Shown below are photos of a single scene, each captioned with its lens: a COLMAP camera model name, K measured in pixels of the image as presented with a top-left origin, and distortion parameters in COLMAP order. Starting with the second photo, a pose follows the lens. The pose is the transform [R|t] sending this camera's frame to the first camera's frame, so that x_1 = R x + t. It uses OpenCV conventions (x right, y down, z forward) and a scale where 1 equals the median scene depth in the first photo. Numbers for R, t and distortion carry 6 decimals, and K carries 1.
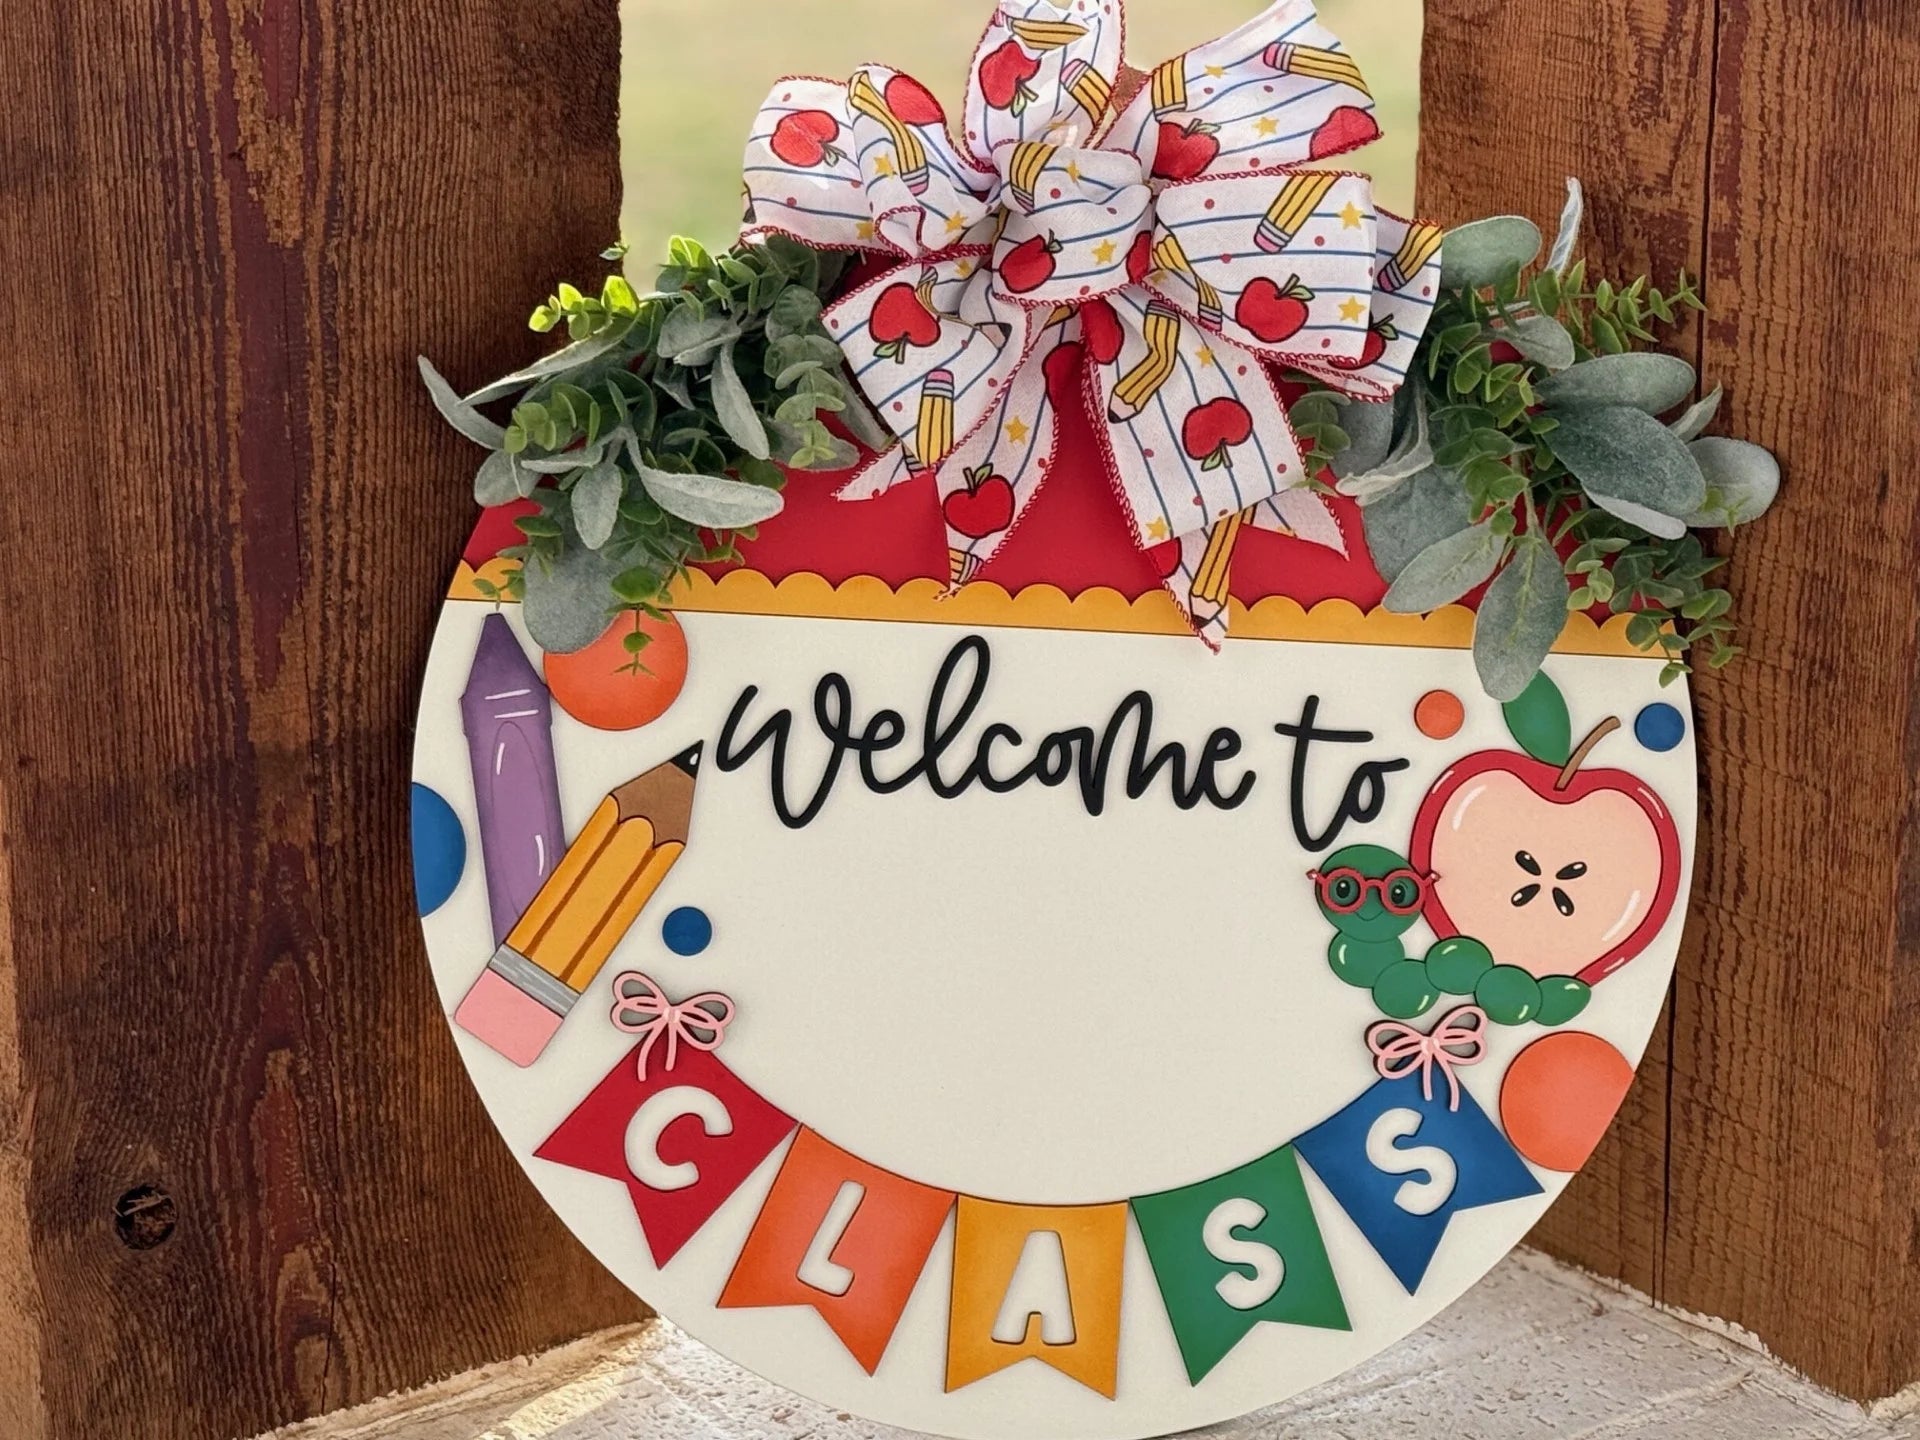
lens RADIAL K [[4216.3, 0, 960.0], [0, 4216.3, 720.0], [0, 0, 1]] dist [0.147986, 0.093895]
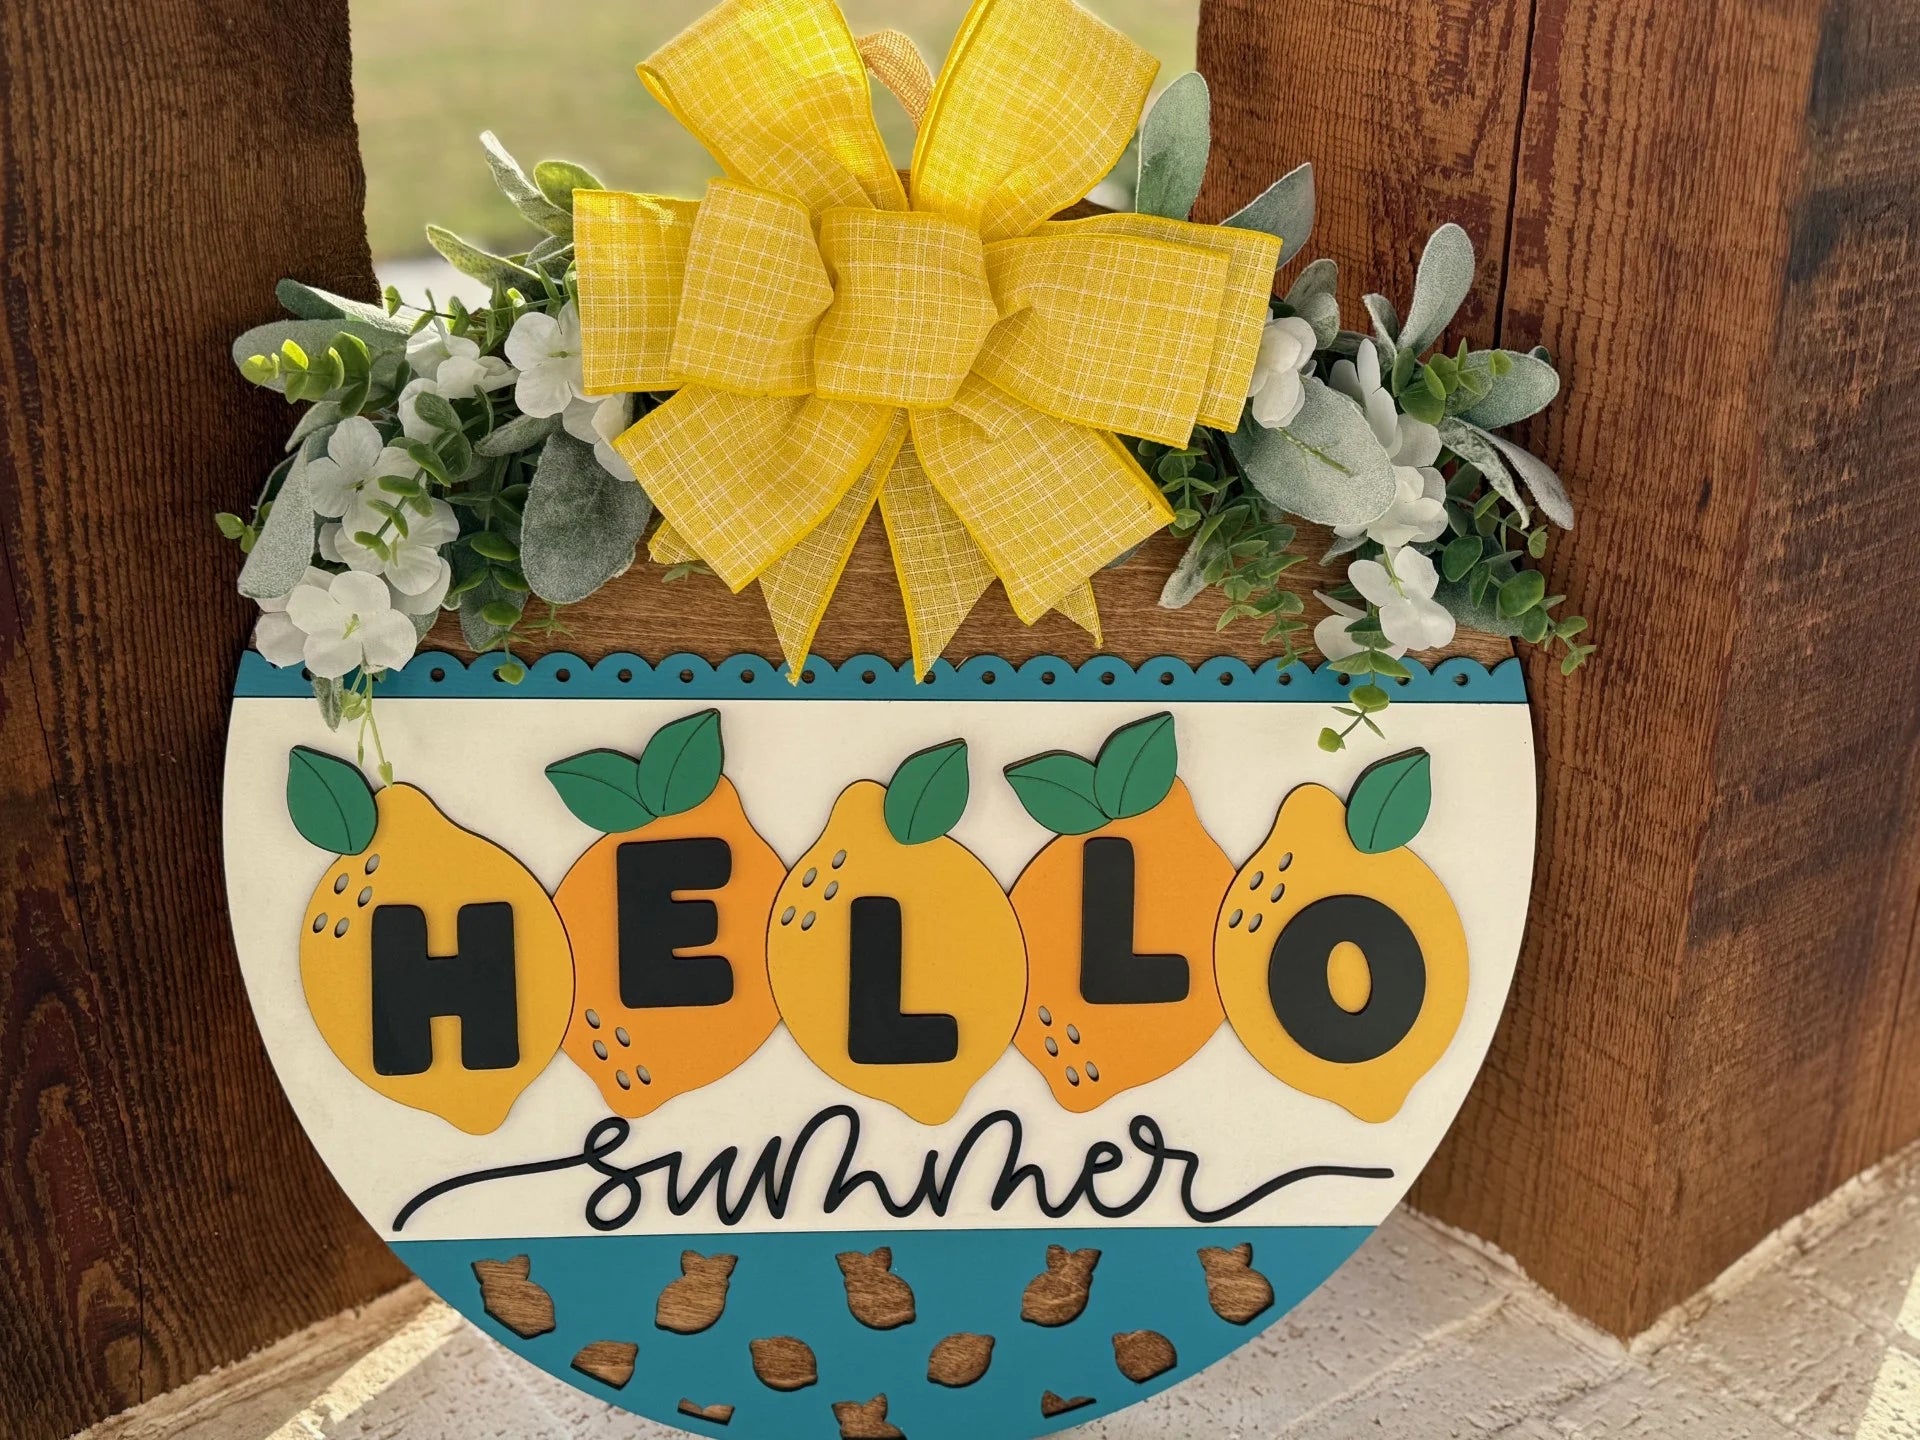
lens RADIAL K [[2312.8, 0, 960.0], [0, 2312.8, 720.0], [0, 0, 1]] dist [0.249924, -0.617224]
pose [[0.997774, -0.025199, 0.061743, 0.015937], [0.015992, 0.989256, 0.145314, -0.082021], [-0.064741, -0.144003, 0.987457, 0.466480]]
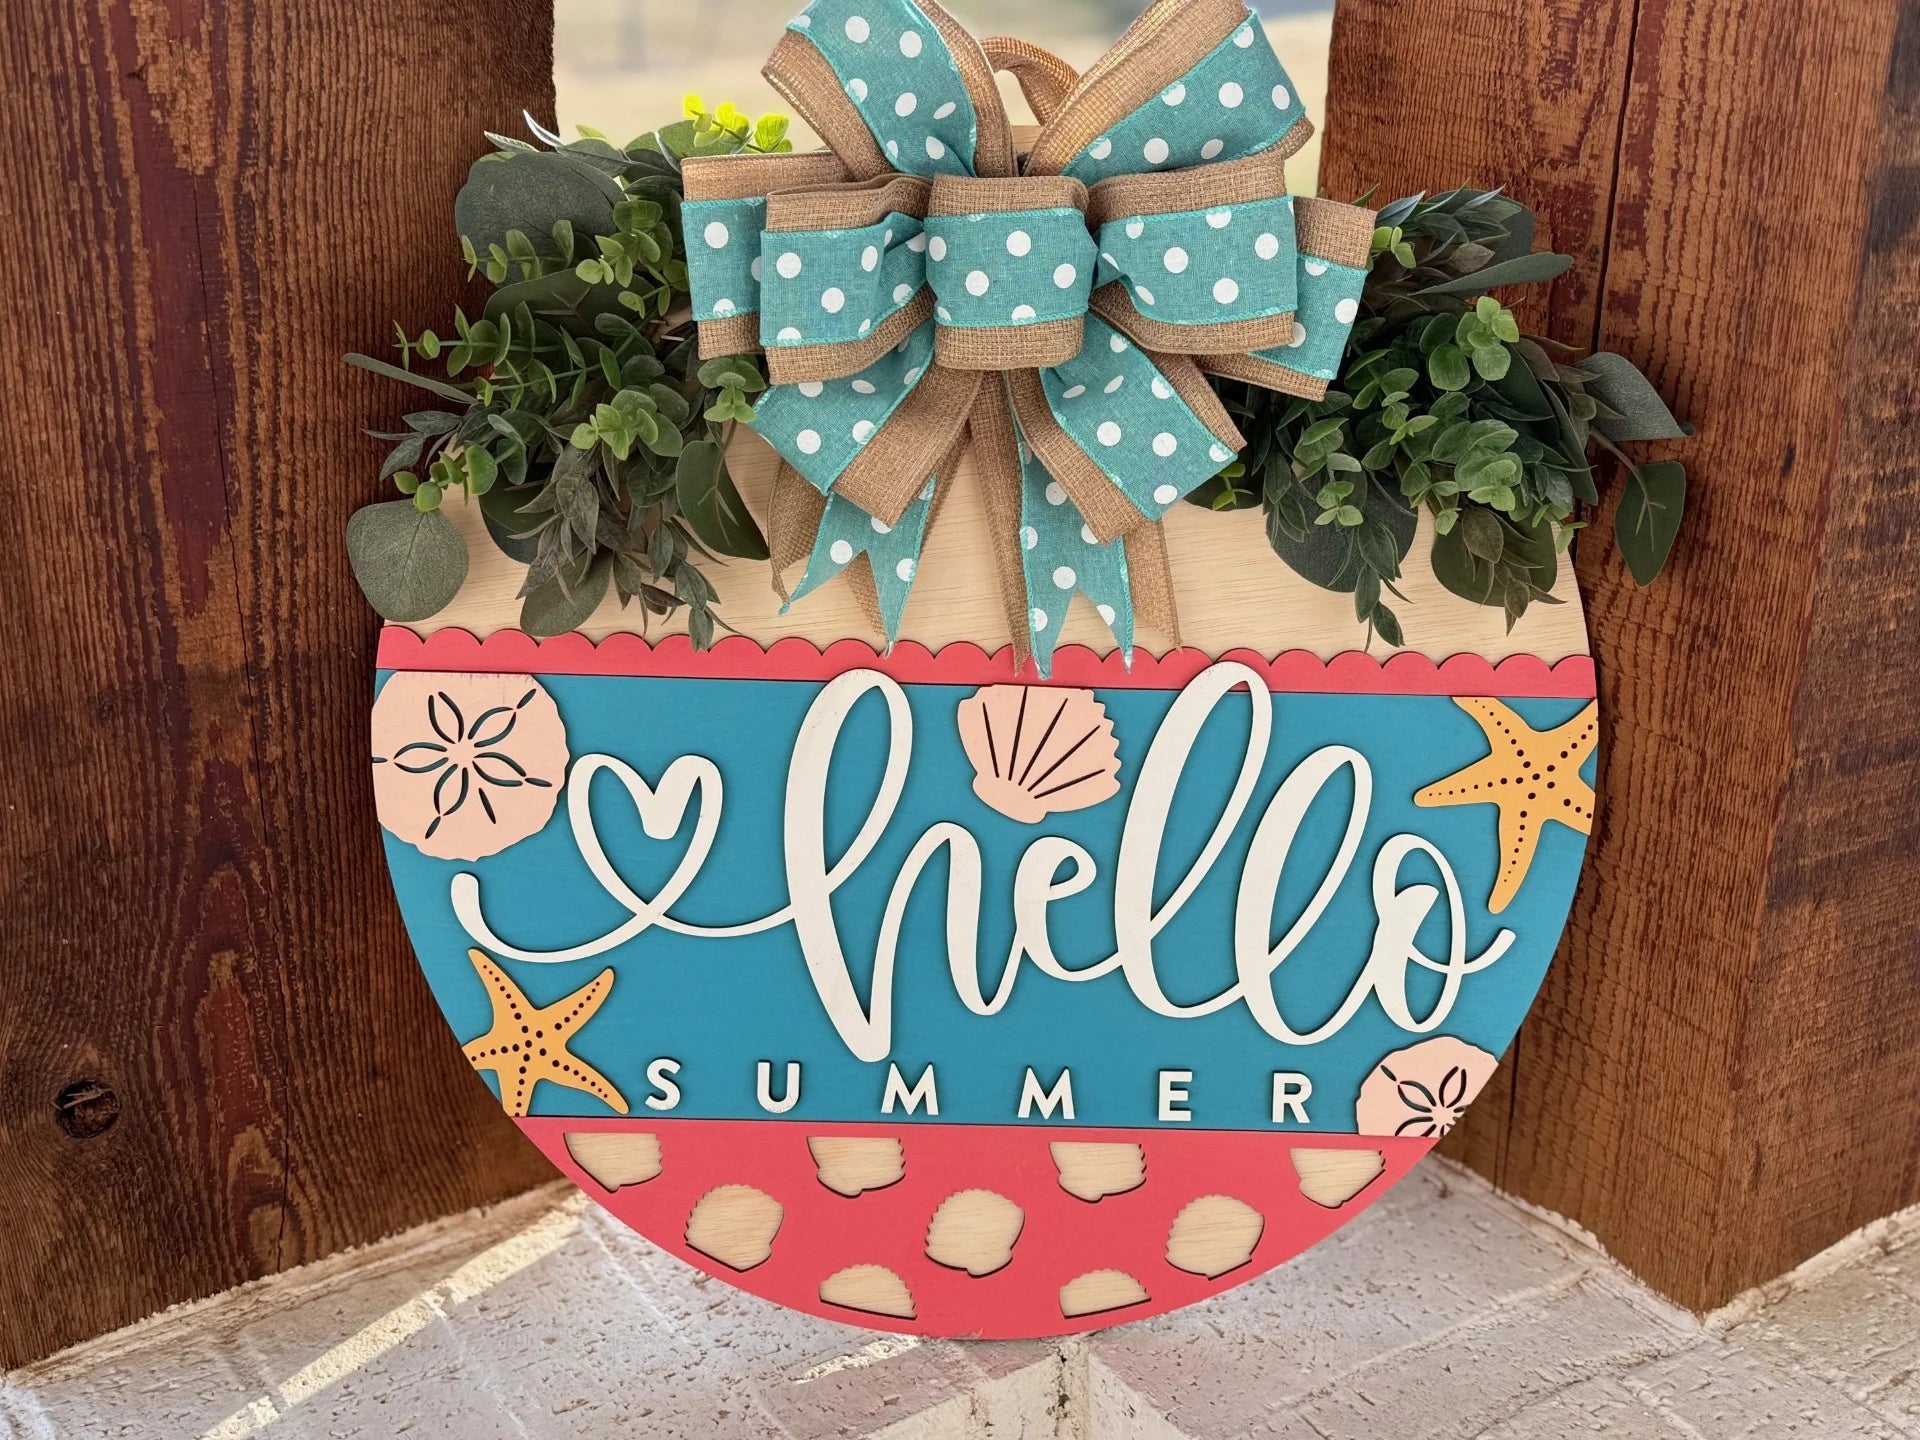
lens RADIAL K [[2309.8, 0, 953.1], [0, 2309.8, 718.4], [0, 0, 1]] dist [0.235401, -0.564117]
pose [[0.999490, 0.028688, -0.014030, 0.028909], [-0.027662, 0.997262, 0.068582, -0.025997], [0.015959, -0.068159, 0.997547, 0.424261]]
